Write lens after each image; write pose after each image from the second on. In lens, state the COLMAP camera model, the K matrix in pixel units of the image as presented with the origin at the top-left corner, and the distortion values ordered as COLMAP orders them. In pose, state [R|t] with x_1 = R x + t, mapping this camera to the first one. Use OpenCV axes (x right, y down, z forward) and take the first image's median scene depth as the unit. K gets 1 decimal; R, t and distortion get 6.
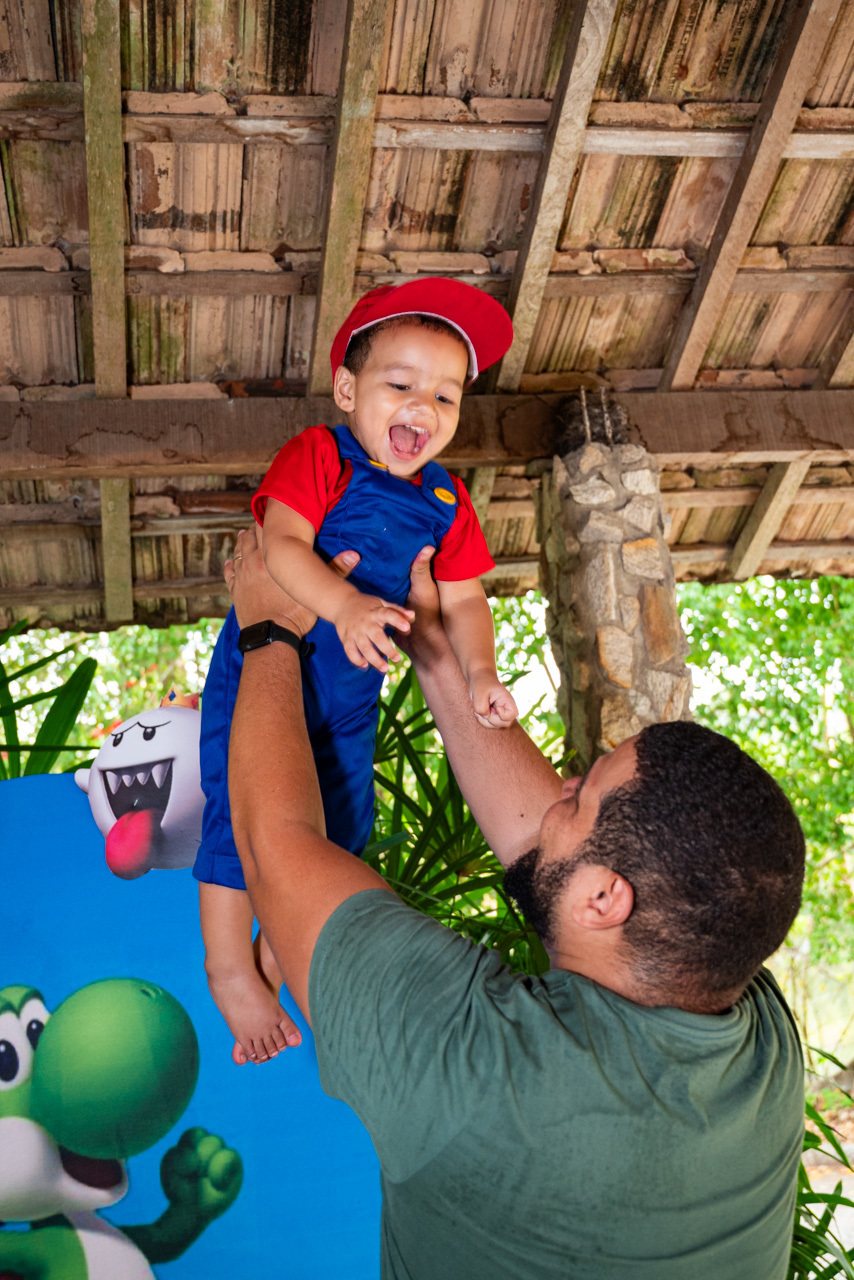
lens RADIAL K [[1334.7, 0, 427.0], [0, 1334.7, 640.0], [0, 0, 1]] dist [-0.003494, -0.008031]
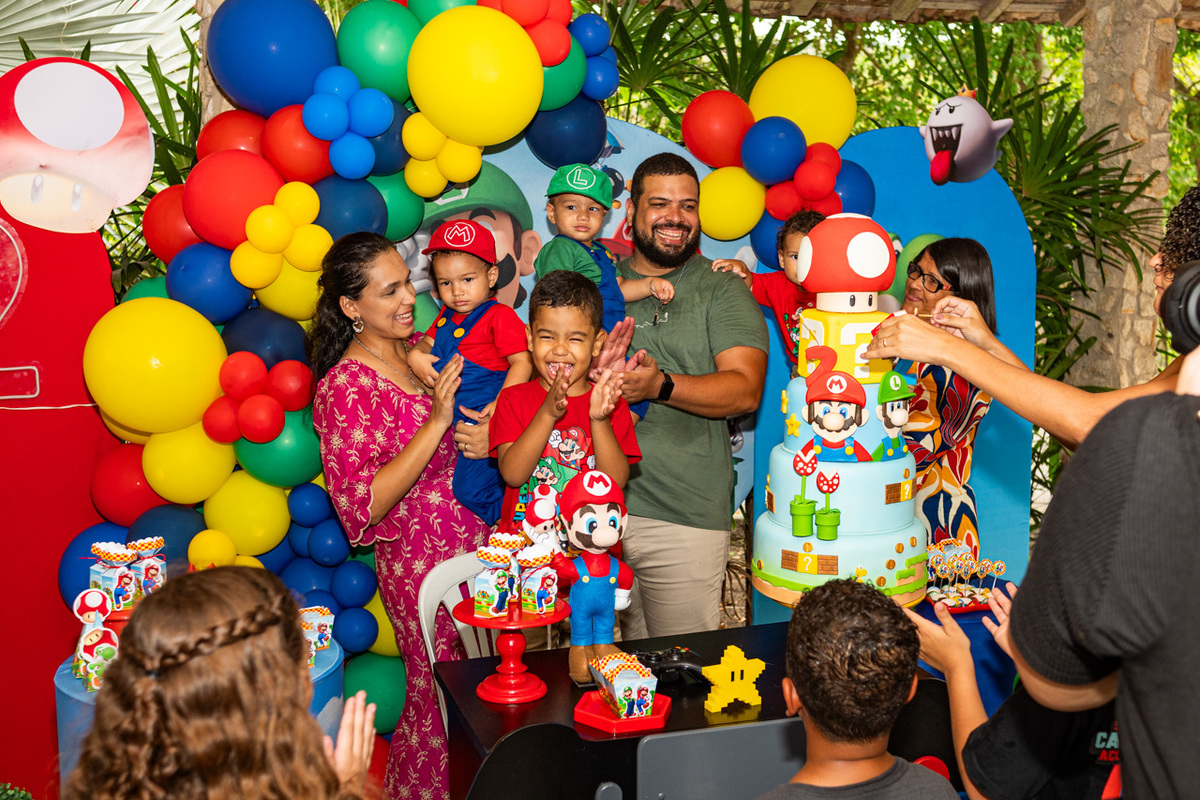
lens RADIAL K [[1224.4, 0, 600.0], [0, 1224.4, 400.0], [0, 0, 1]] dist [-0.065998, 0.152668]
pose [[0.987740, 0.078981, 0.134652, -0.803997], [-0.120601, 0.933761, 0.336966, -0.060241], [-0.099119, -0.349074, 0.931839, -0.632773]]
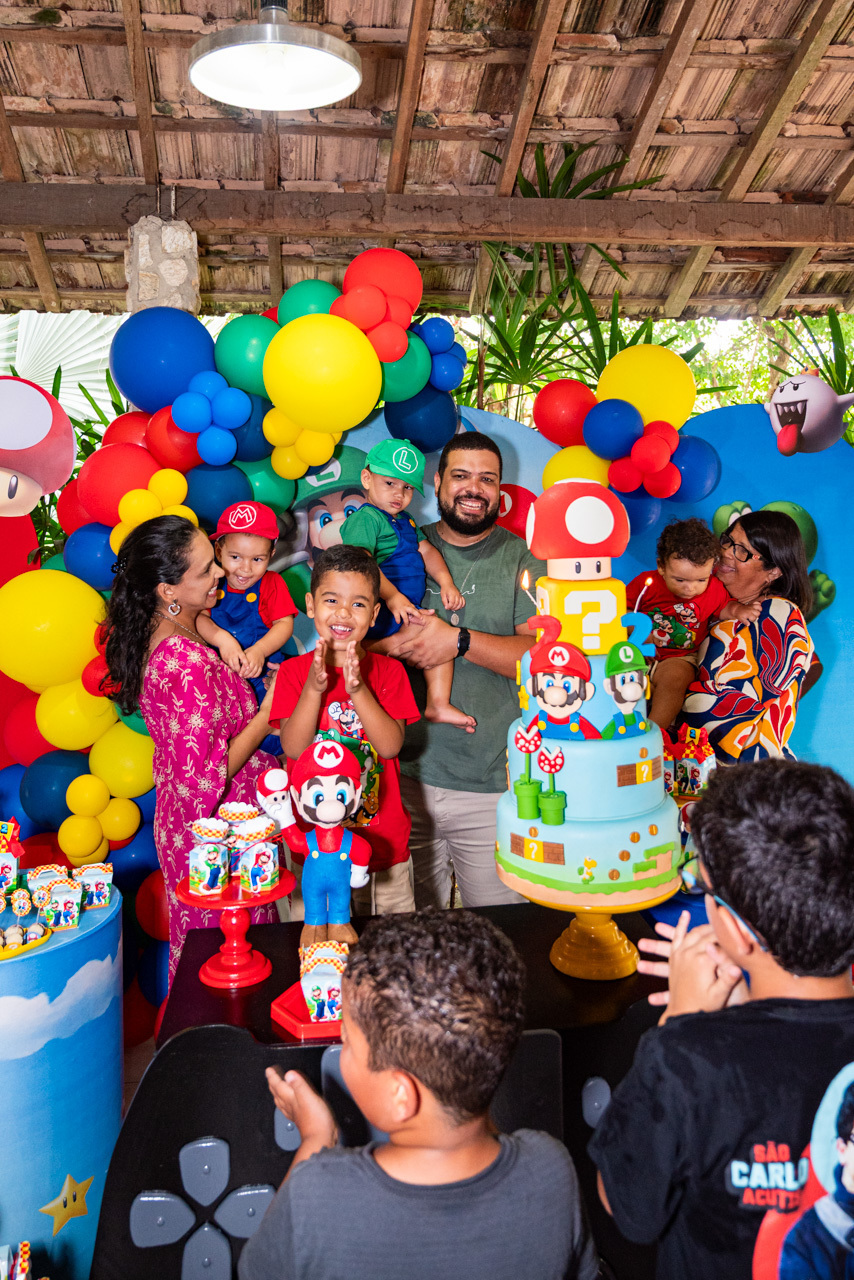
lens RADIAL K [[948.9, 0, 429.5], [0, 948.9, 506.3], [0, 0, 1]] dist [-0.002927, 0.001474]
pose [[0.994938, 0.073447, -0.068585, -0.584086], [-0.056991, 0.974535, 0.216874, -0.032126], [0.082768, -0.211867, 0.973787, -0.455462]]
